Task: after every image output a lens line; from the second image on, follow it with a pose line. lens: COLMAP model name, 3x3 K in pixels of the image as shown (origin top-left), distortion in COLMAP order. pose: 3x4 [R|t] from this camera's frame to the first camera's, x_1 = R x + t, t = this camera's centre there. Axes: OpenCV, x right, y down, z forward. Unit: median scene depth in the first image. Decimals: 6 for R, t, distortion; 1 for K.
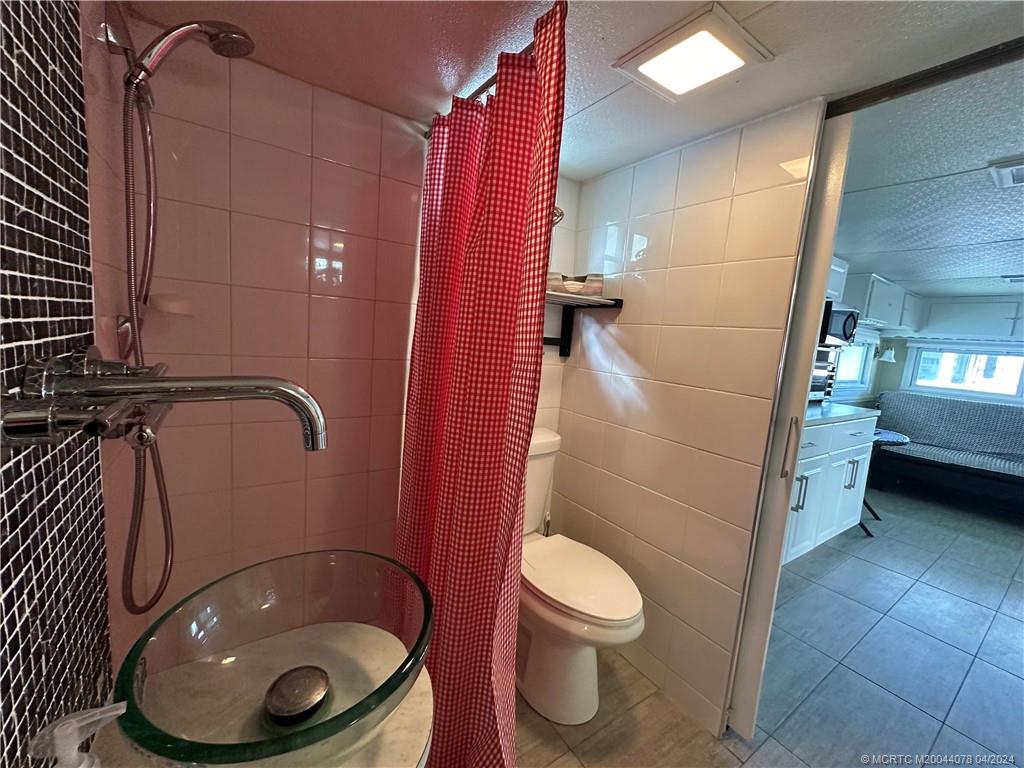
lens RADIAL K [[408.8, 0, 507.3], [0, 408.8, 383.7], [0, 0, 1]] dist [-0.004352, 0.000151]
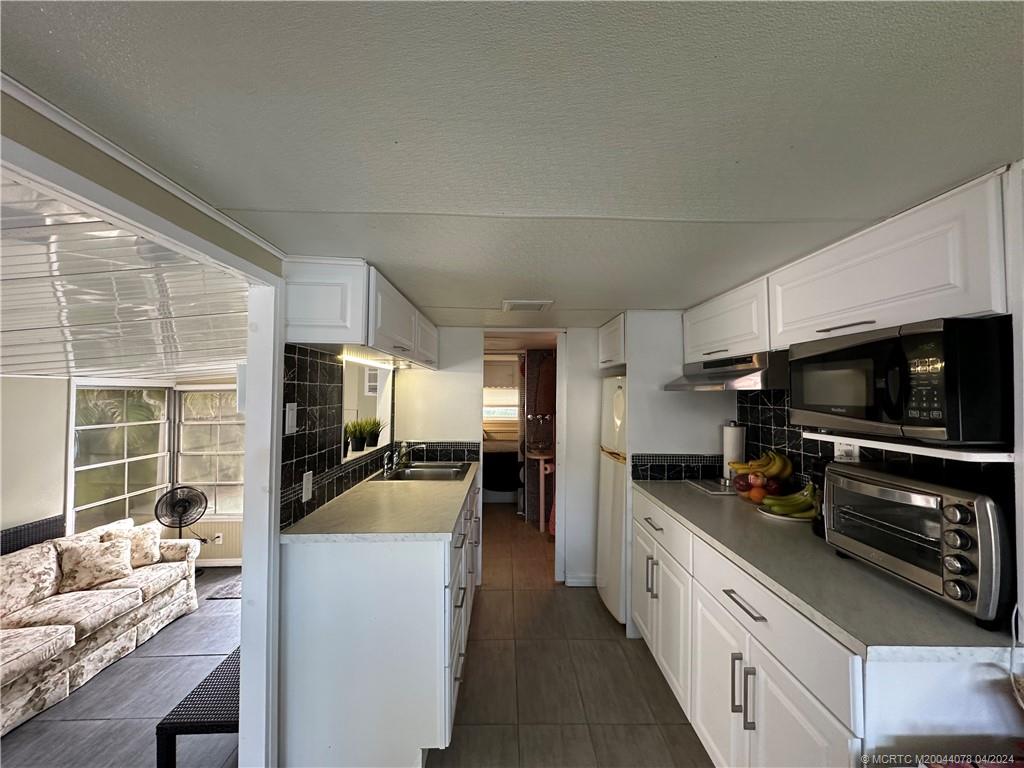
lens RADIAL K [[408.8, 0, 512.6], [0, 408.8, 384.0], [0, 0, 1]] dist [-0.004352, 0.000151]
pose [[-0.541682, -0.100845, -0.834513, 1.256123], [-0.149534, 0.988503, -0.022391, -0.074910], [0.827176, 0.112660, -0.550534, 0.874469]]
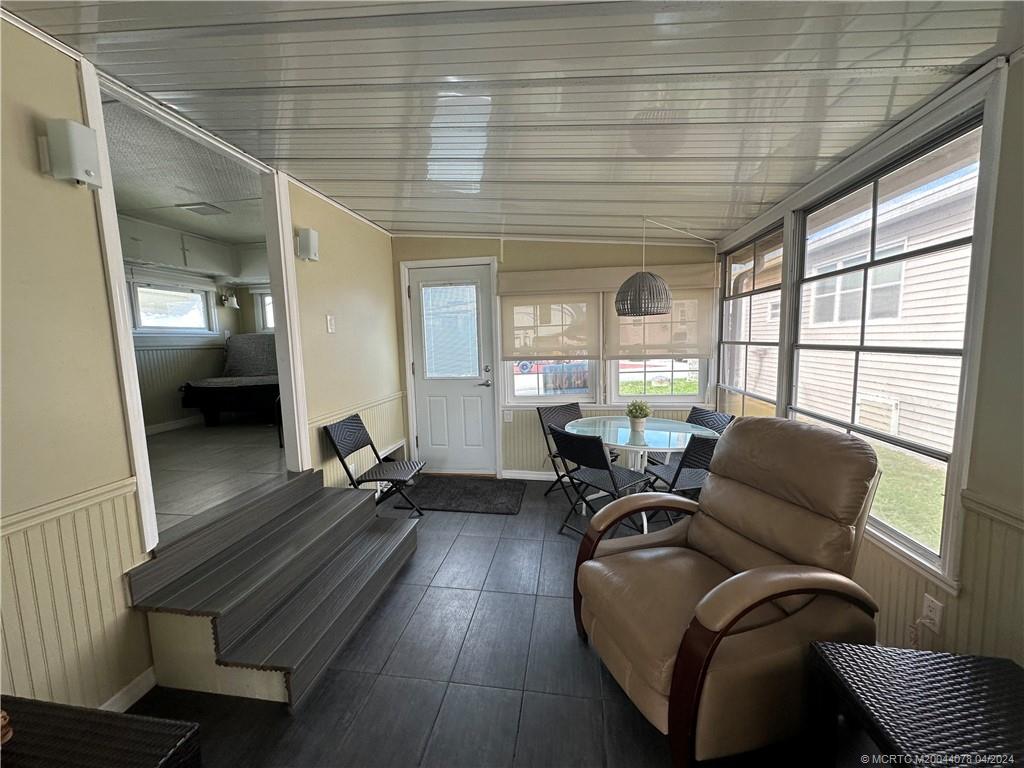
lens RADIAL K [[408.8, 0, 510.7], [0, 408.8, 380.5], [0, 0, 1]] dist [-0.004352, 0.000151]
pose [[0.667918, -0.172619, 0.723940, 0.939823], [0.172839, 0.982112, 0.074715, 0.271405], [-0.723887, 0.075222, 0.685805, -0.367043]]
